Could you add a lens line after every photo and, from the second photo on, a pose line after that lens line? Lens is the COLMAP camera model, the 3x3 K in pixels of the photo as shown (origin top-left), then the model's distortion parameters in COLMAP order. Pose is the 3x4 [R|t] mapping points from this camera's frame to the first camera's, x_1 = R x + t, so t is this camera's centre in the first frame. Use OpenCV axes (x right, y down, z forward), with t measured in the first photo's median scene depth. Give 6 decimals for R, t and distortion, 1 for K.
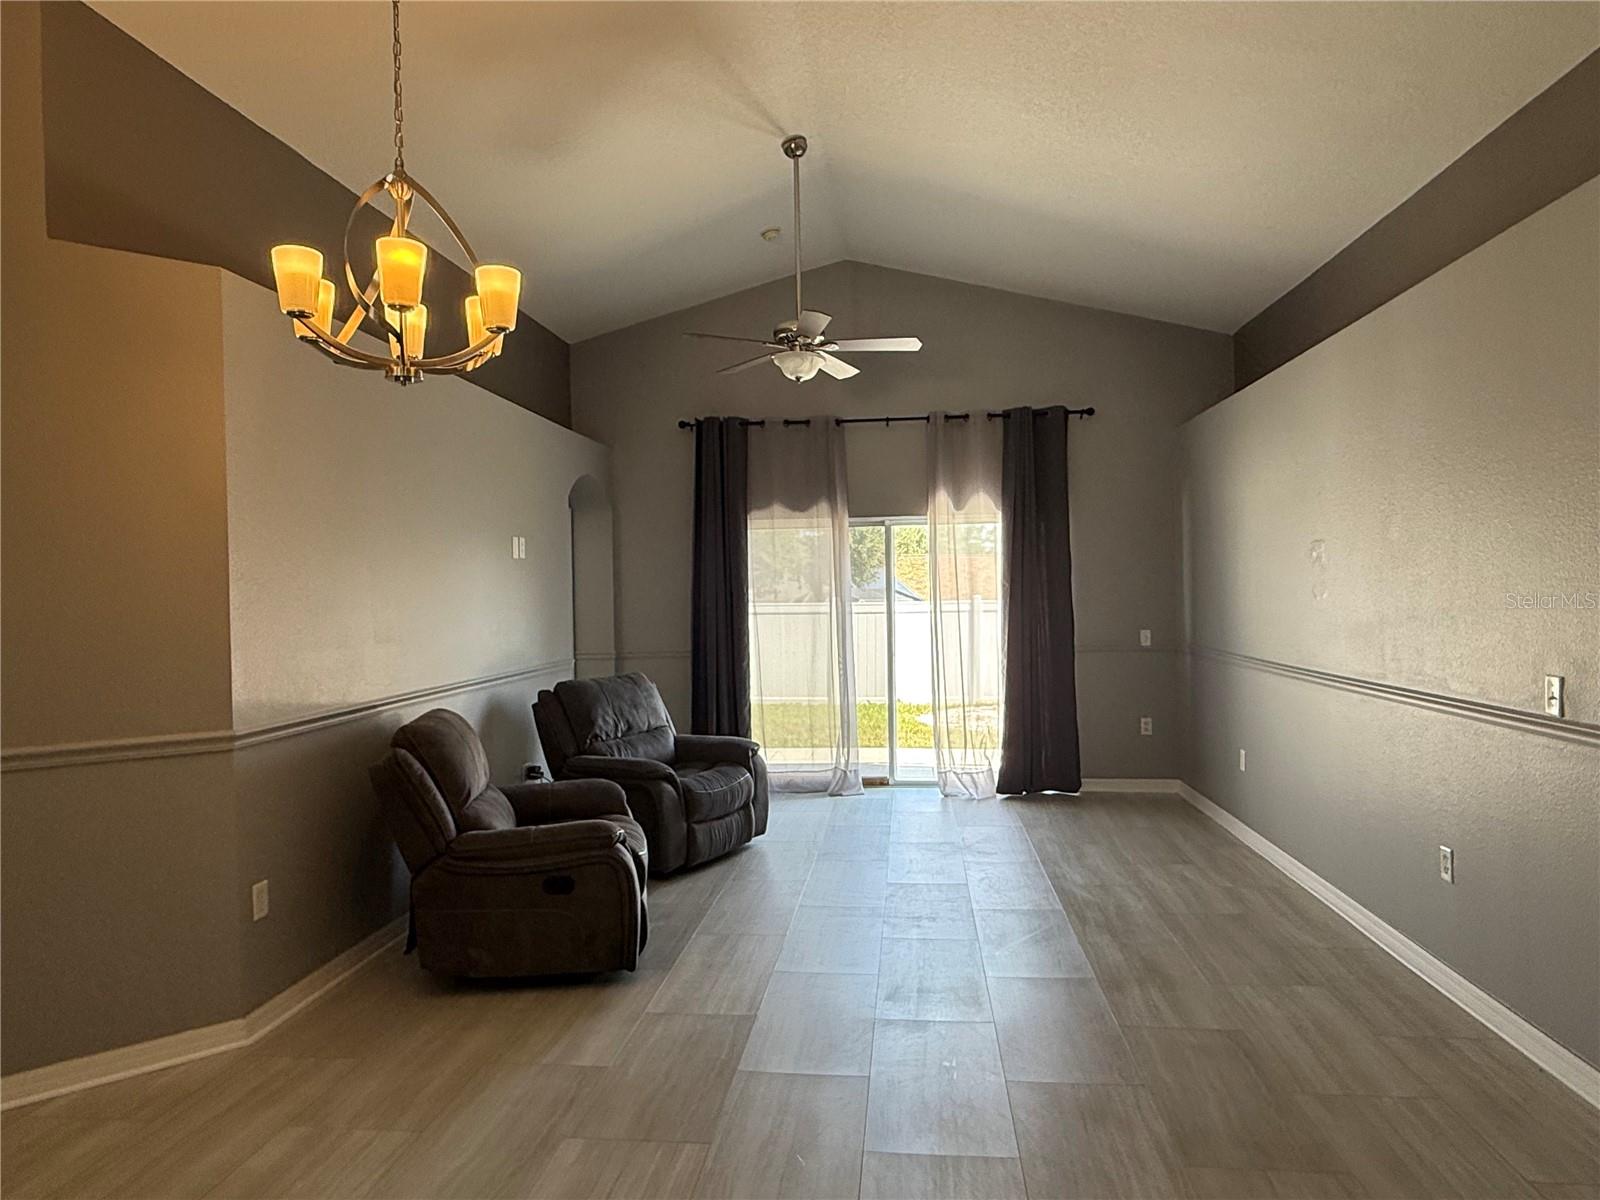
lens RADIAL K [[1015.0, 0, 800.0], [0, 1015.0, 600.0], [0, 0, 1]] dist [0.001137, -0.034819]
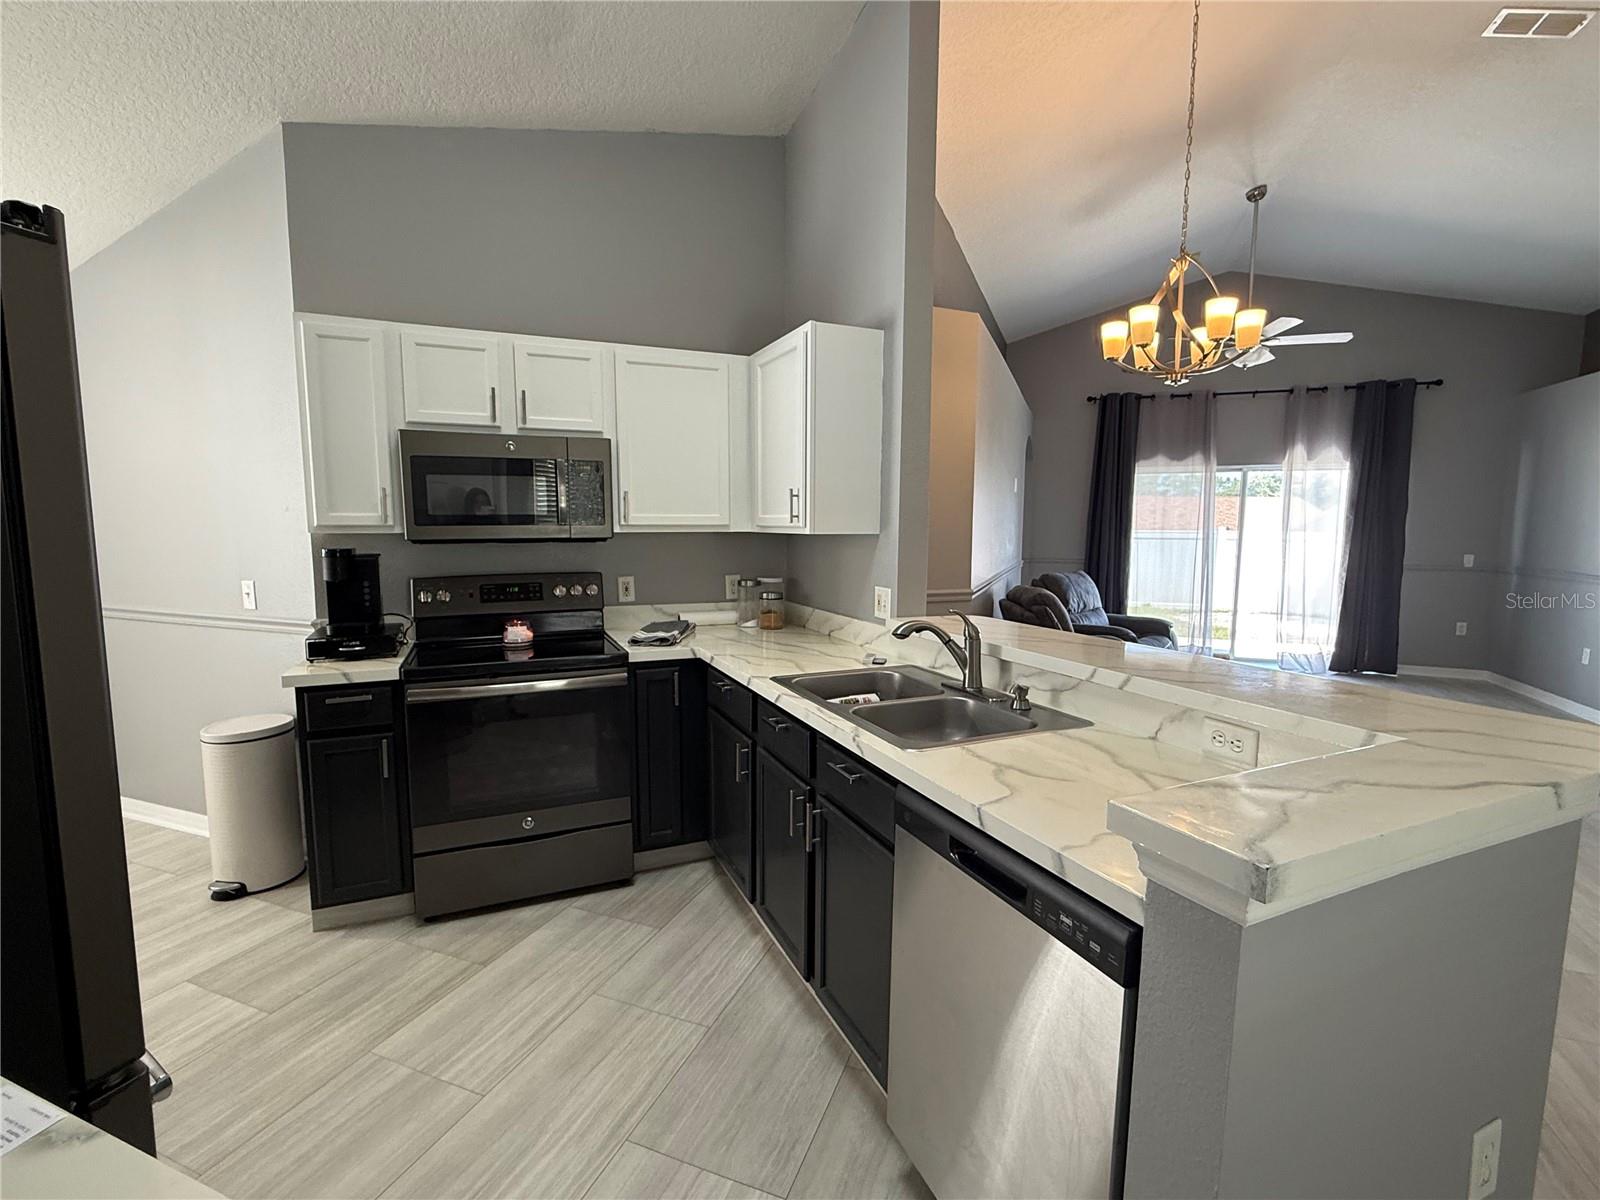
lens RADIAL K [[742.6, 0, 788.9], [0, 742.6, 599.8], [0, 0, 1]] dist [-0.009803, 0.000730]
pose [[0.962608, 0.049858, -0.266272, -0.239301], [-0.023468, 0.994570, 0.101388, 0.011943], [0.269881, -0.091348, 0.958551, -0.137617]]
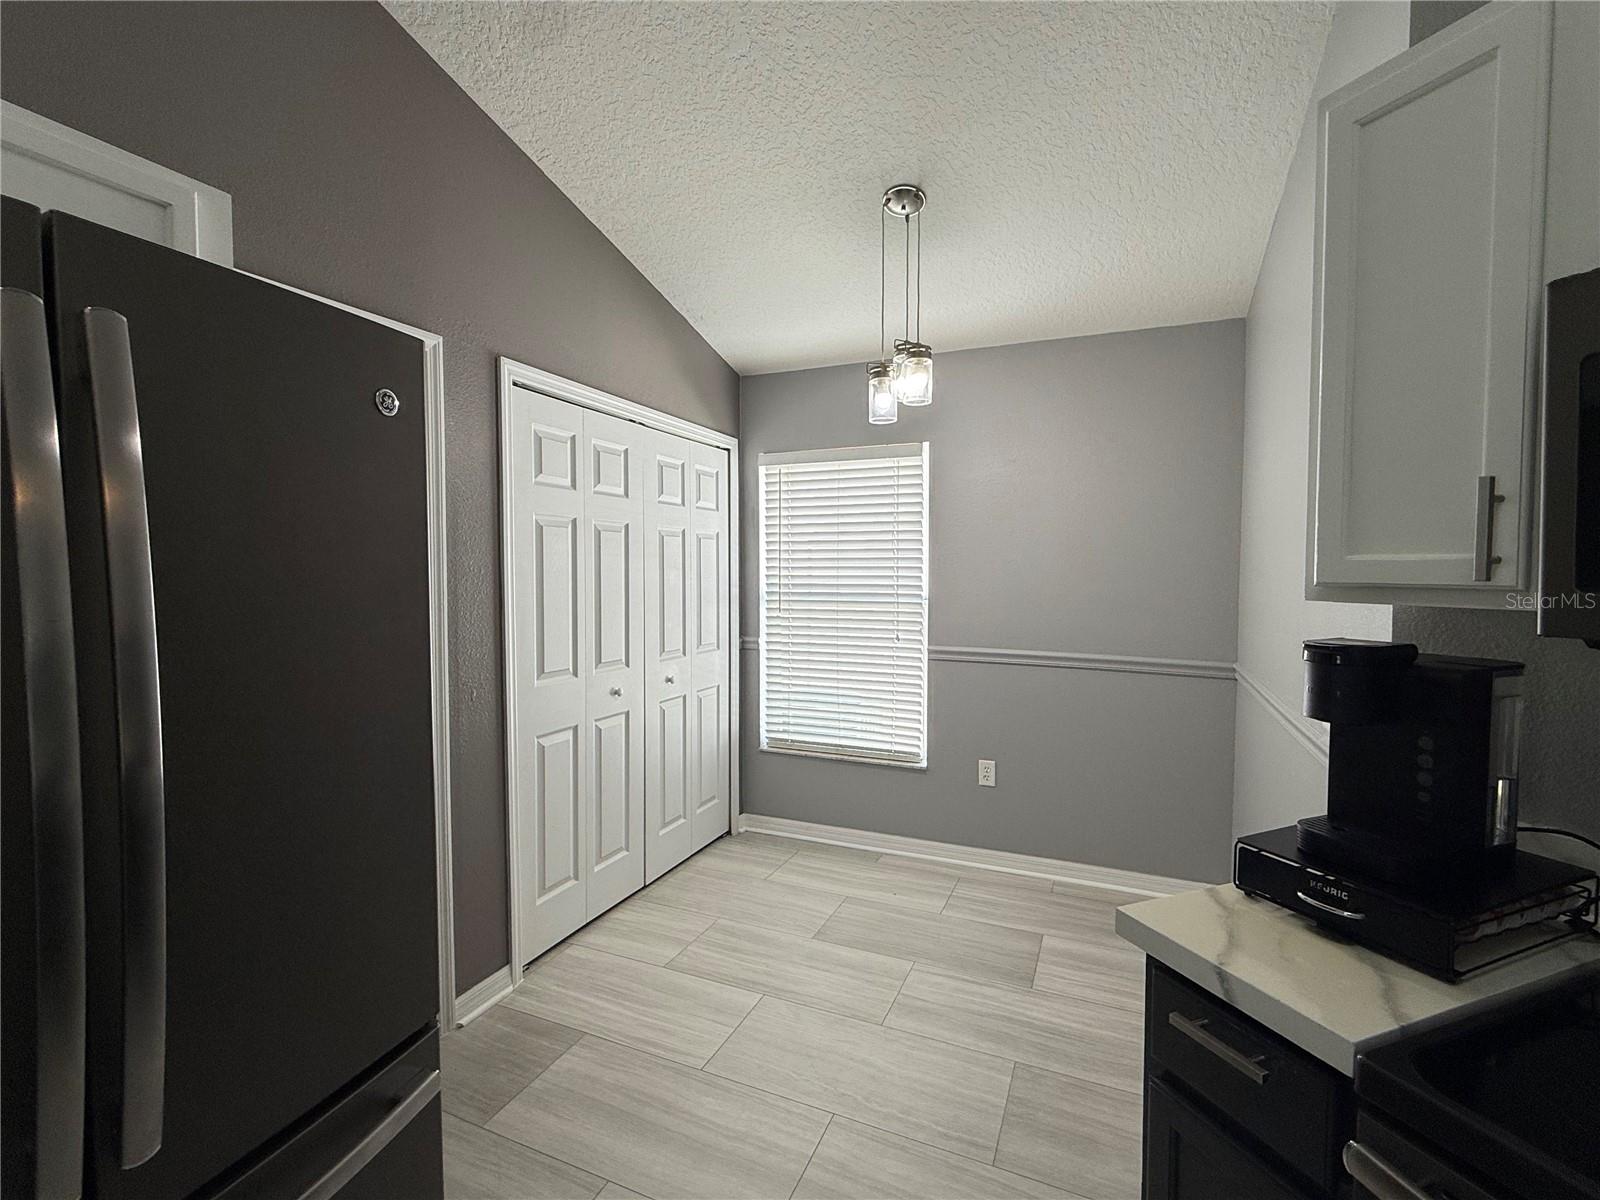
lens RADIAL K [[742.6, 0, 788.9], [0, 742.6, 599.8], [0, 0, 1]] dist [-0.009803, 0.000730]
pose [[-0.316332, 0.058254, -0.946858, -0.414363], [-0.001970, 0.998070, 0.062063, 0.011644], [0.948646, 0.021498, -0.315607, 0.150926]]
